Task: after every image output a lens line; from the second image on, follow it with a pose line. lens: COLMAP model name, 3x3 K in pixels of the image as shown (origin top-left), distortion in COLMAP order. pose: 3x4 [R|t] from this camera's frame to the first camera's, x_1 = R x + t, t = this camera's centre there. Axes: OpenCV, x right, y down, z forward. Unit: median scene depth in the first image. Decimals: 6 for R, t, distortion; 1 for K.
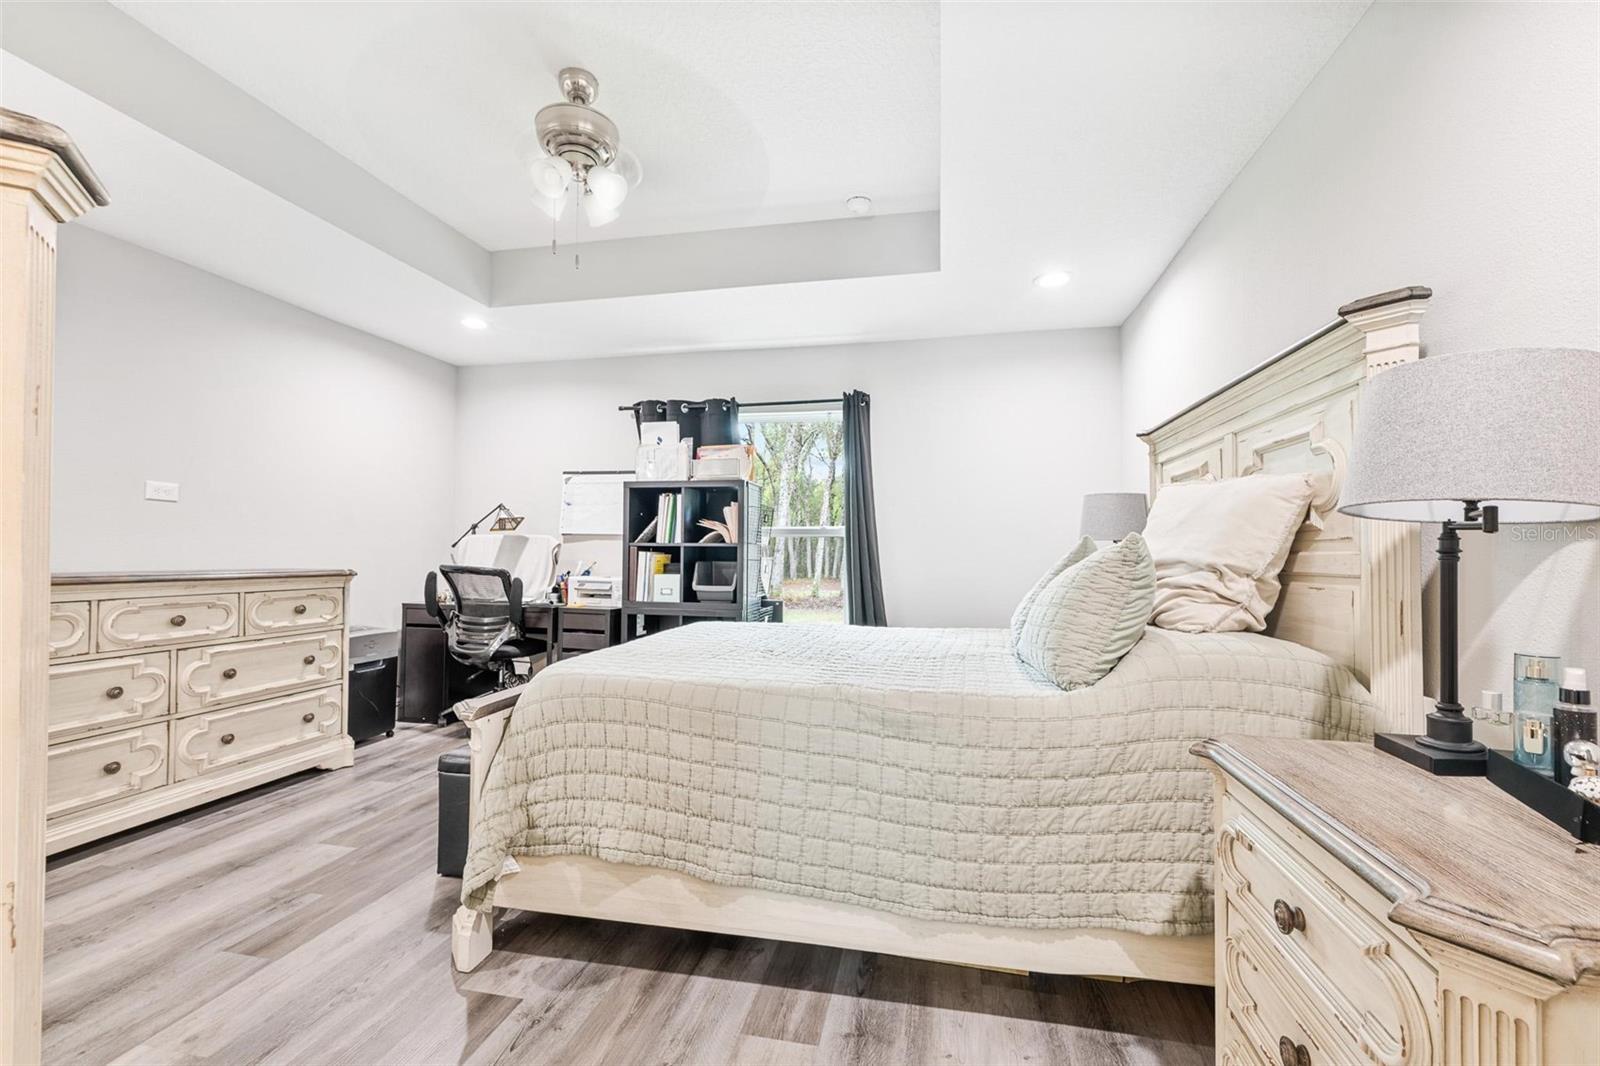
lens RADIAL K [[688.6, 0, 807.8], [0, 688.6, 553.9], [0, 0, 1]] dist [0.000514, 0.000032]
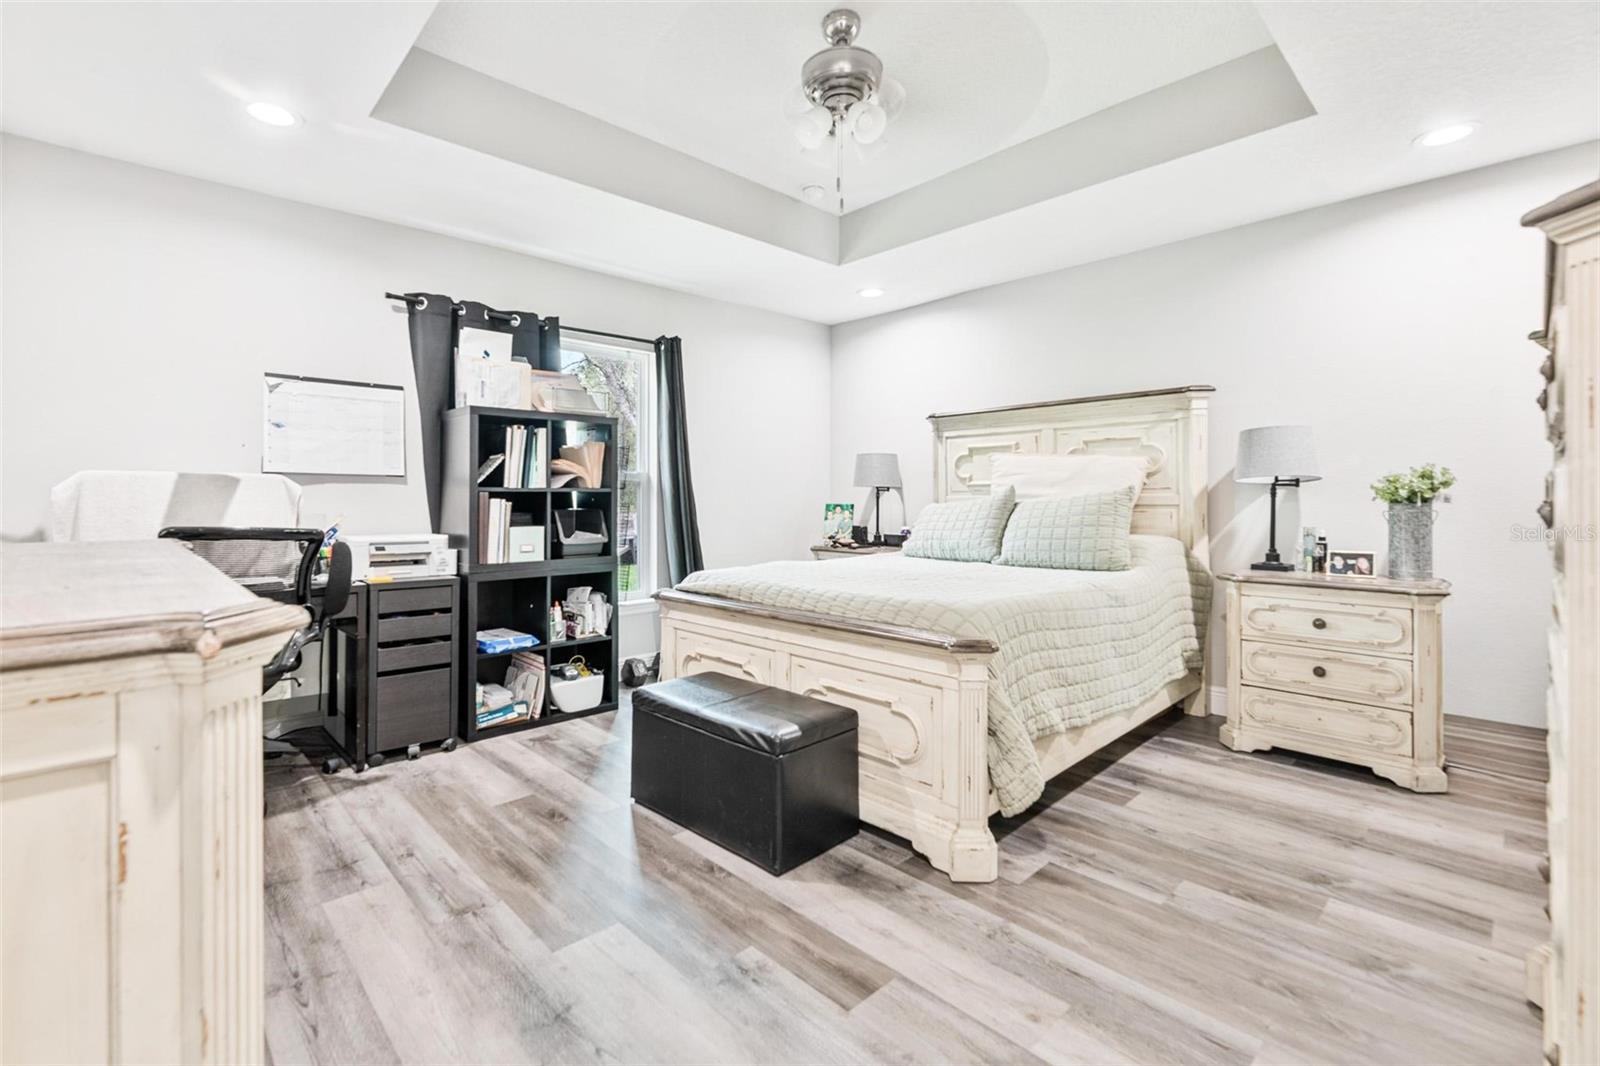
lens RADIAL K [[704.3, 0, 801.3], [0, 704.3, 509.4], [0, 0, 1]] dist [-0.003193, -0.000278]
pose [[0.564894, -0.022466, 0.824858, -0.703036], [0.009155, 0.999738, 0.020959, -0.004872], [-0.825113, -0.004288, 0.564952, 0.274846]]
